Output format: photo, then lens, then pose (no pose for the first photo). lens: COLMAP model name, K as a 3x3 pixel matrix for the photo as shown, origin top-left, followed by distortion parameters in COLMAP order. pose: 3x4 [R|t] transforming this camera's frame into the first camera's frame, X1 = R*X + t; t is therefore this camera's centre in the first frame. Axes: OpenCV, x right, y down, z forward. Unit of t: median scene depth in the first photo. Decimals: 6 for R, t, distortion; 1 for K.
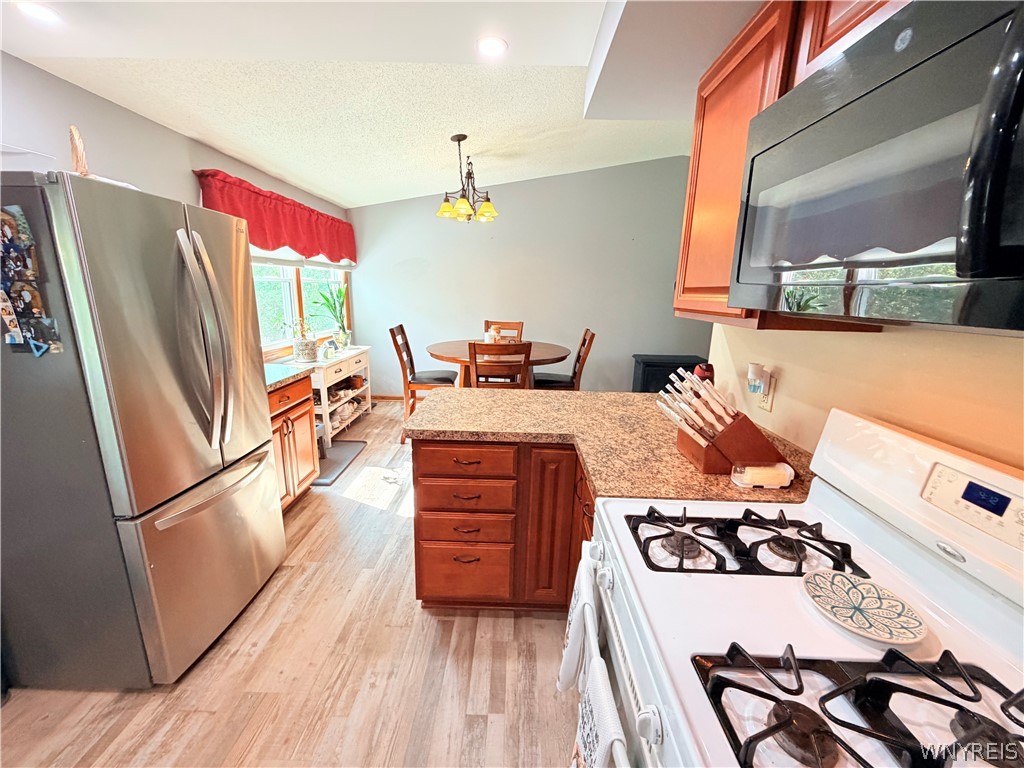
lens RADIAL K [[408.8, 0, 509.7], [0, 408.8, 386.2], [0, 0, 1]] dist [-0.000320, 0.000637]
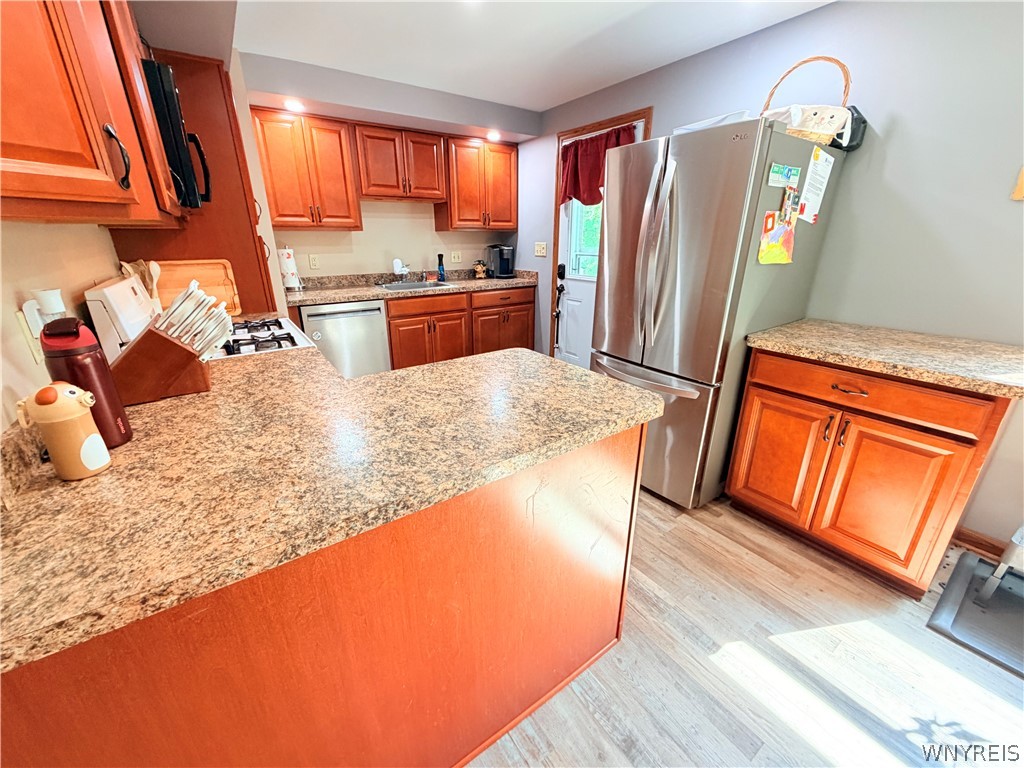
lens RADIAL K [[408.8, 0, 509.5], [0, 408.8, 385.3], [0, 0, 1]] dist [-0.000320, 0.000637]
pose [[-0.811066, 0.184296, -0.555165, 0.298070], [-0.148088, 0.853464, 0.499669, -0.279741], [0.565900, 0.487478, -0.664923, 1.486622]]
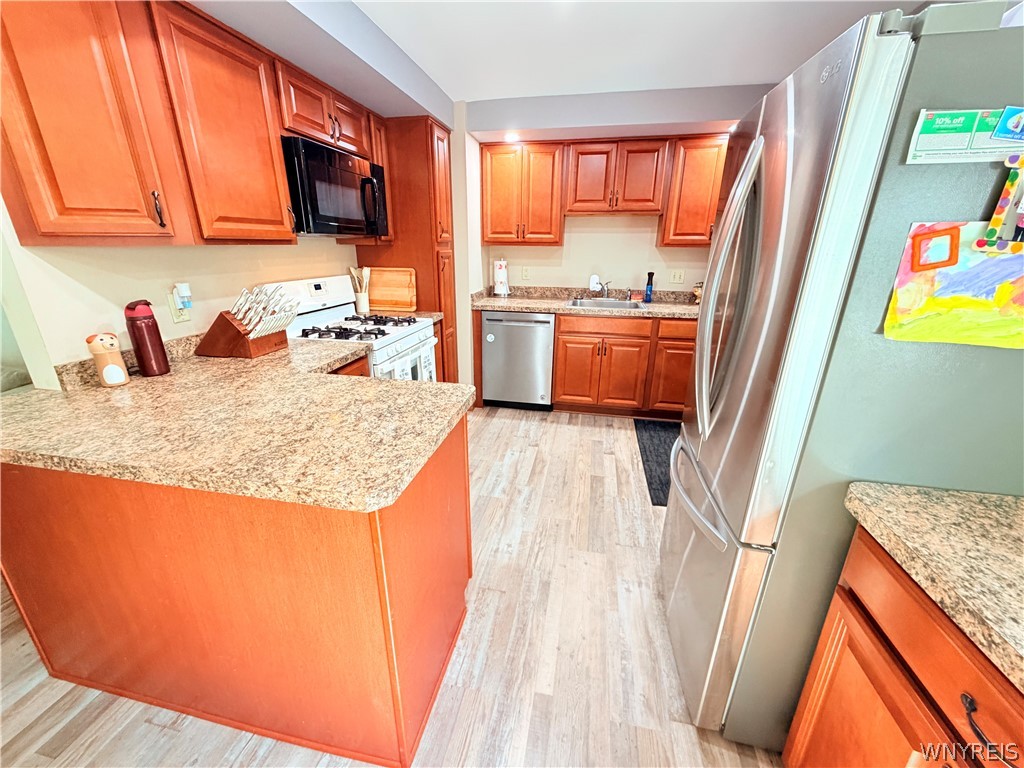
lens RADIAL K [[408.8, 0, 509.4], [0, 408.8, 385.9], [0, 0, 1]] dist [-0.000320, 0.000637]
pose [[-0.982725, -0.087535, 0.163059, -0.417324], [0.013684, 0.844288, 0.535715, -0.323934], [-0.184563, 0.528692, -0.828506, 1.499949]]
